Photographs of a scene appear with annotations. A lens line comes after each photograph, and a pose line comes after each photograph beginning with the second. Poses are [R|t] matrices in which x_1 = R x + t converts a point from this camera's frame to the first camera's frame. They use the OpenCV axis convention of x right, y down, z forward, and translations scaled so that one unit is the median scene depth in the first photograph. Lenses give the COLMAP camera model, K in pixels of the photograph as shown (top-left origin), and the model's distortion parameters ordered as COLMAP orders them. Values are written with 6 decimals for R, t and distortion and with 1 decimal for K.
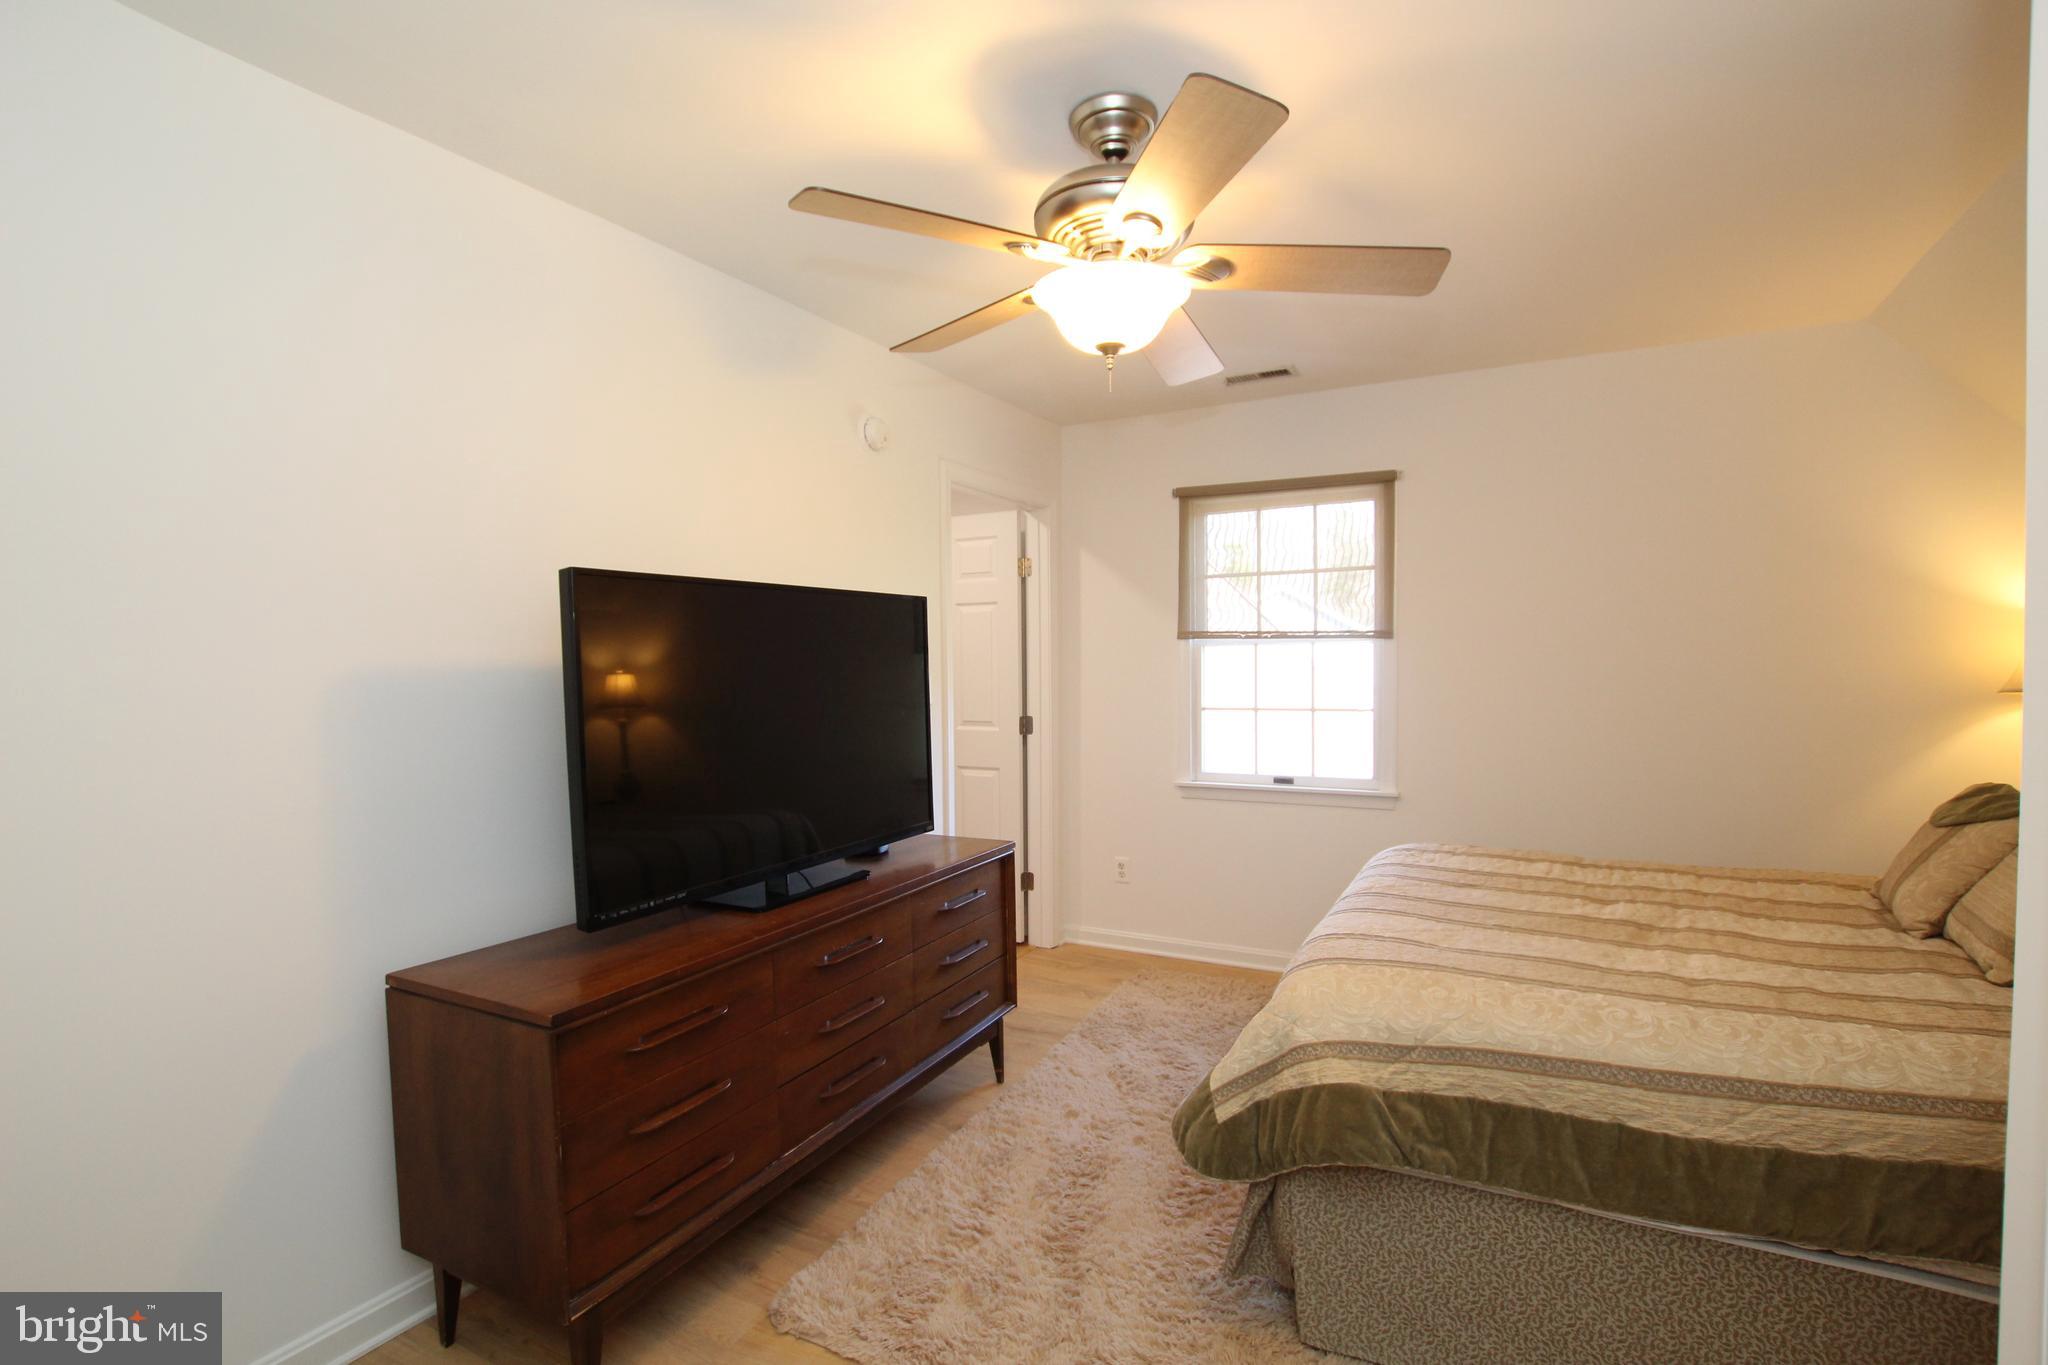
lens RADIAL K [[938.9, 0, 1043.7], [0, 938.9, 699.4], [0, 0, 1]] dist [-0.044301, 0.000419]
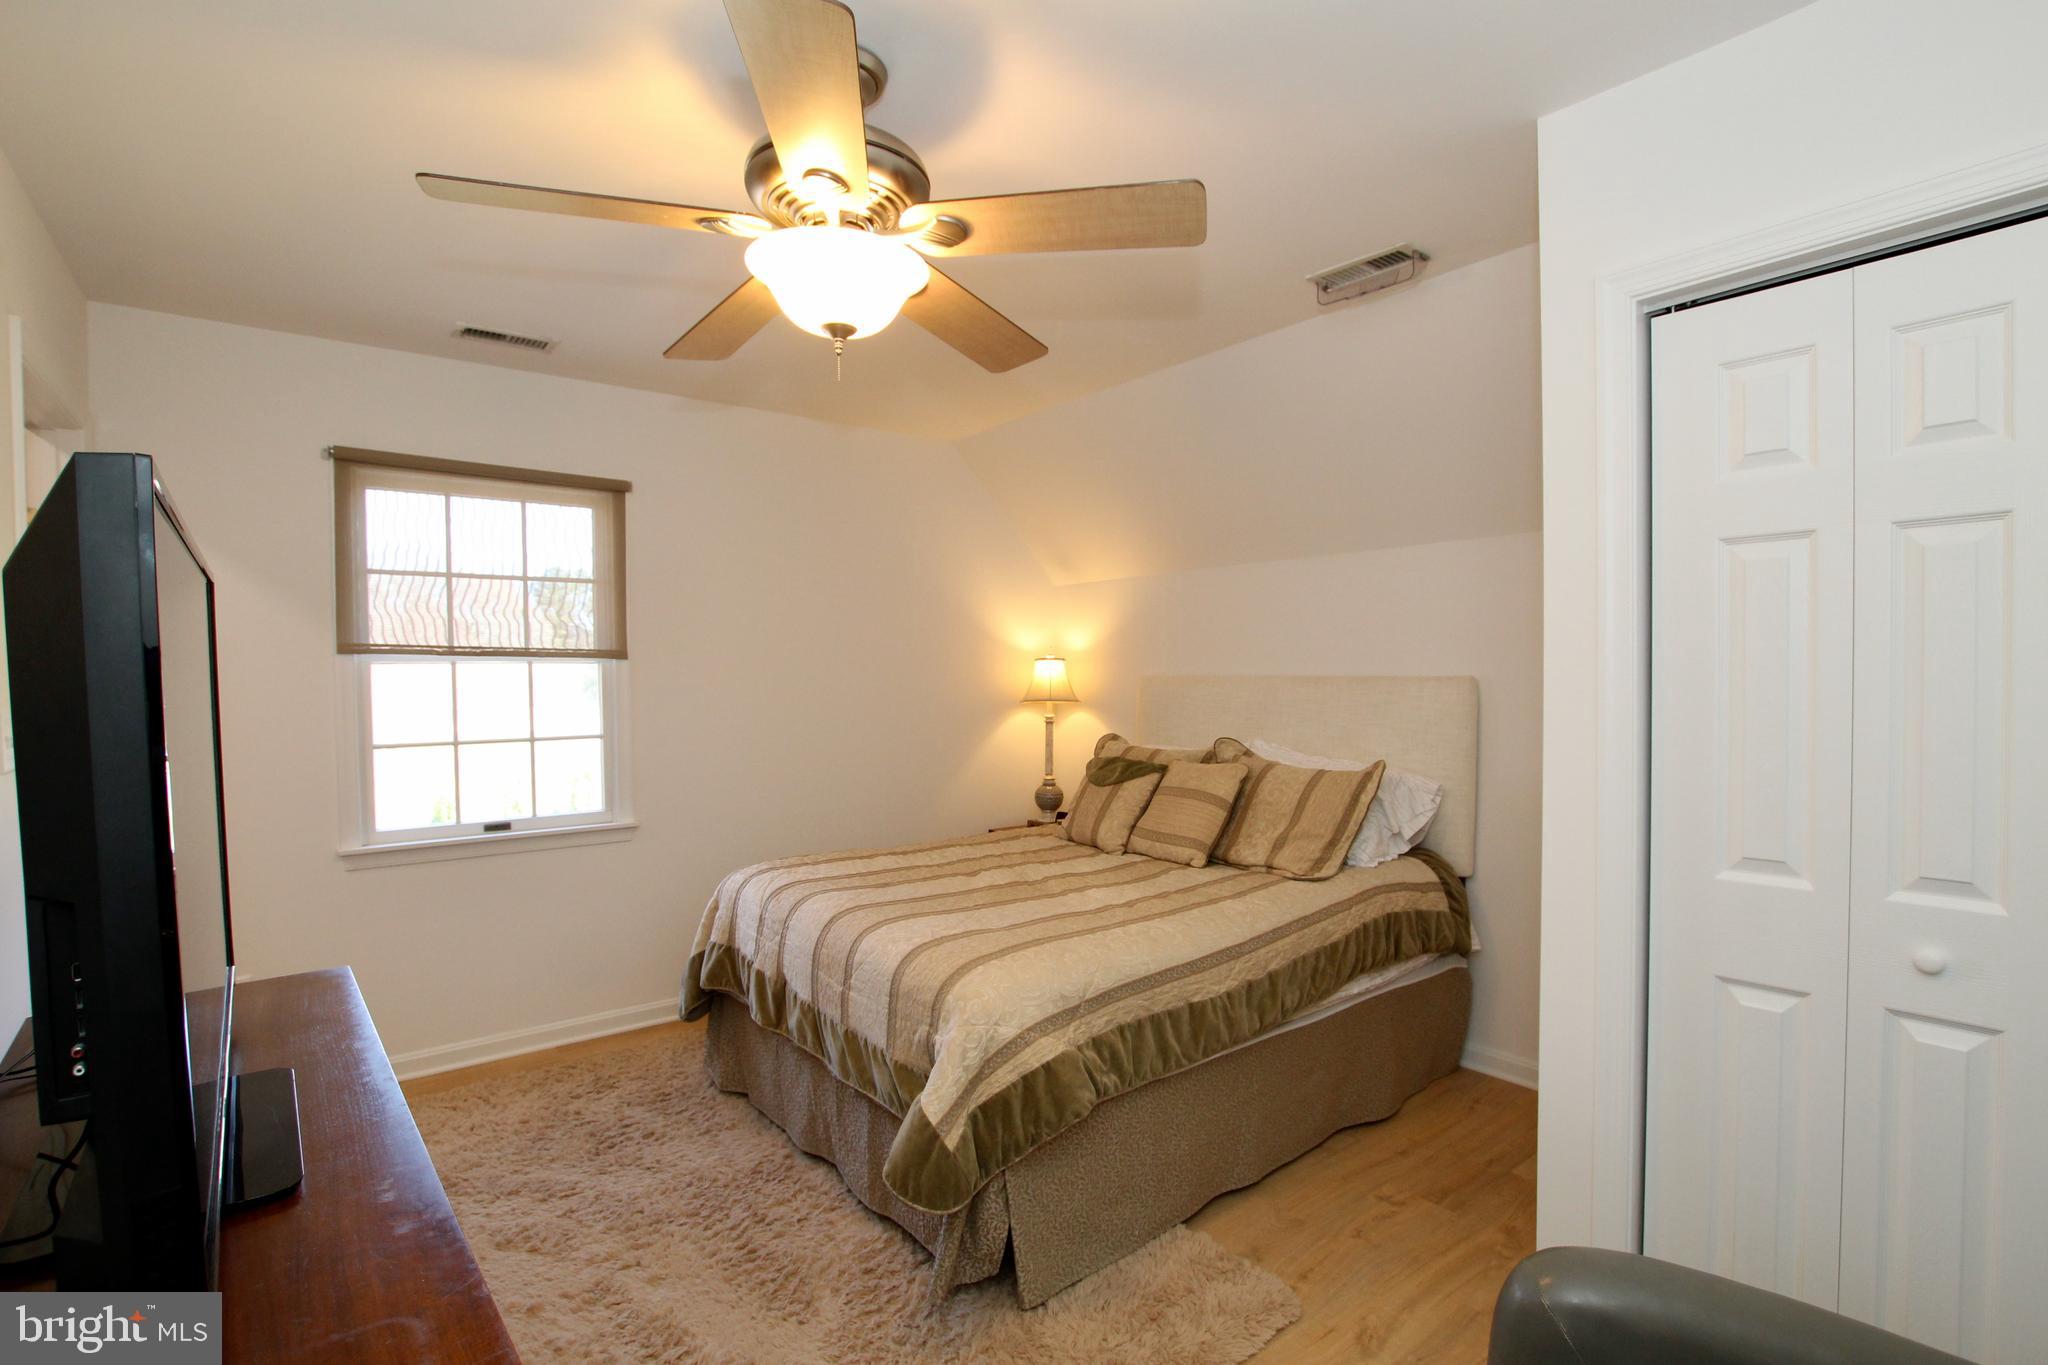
lens RADIAL K [[938.9, 0, 1043.7], [0, 938.9, 699.4], [0, 0, 1]] dist [-0.044301, 0.000419]
pose [[0.392877, -0.019138, 0.919392, -0.322571], [0.036390, 0.999324, 0.005251, -0.013969], [-0.918871, 0.031394, 0.393308, 0.240718]]
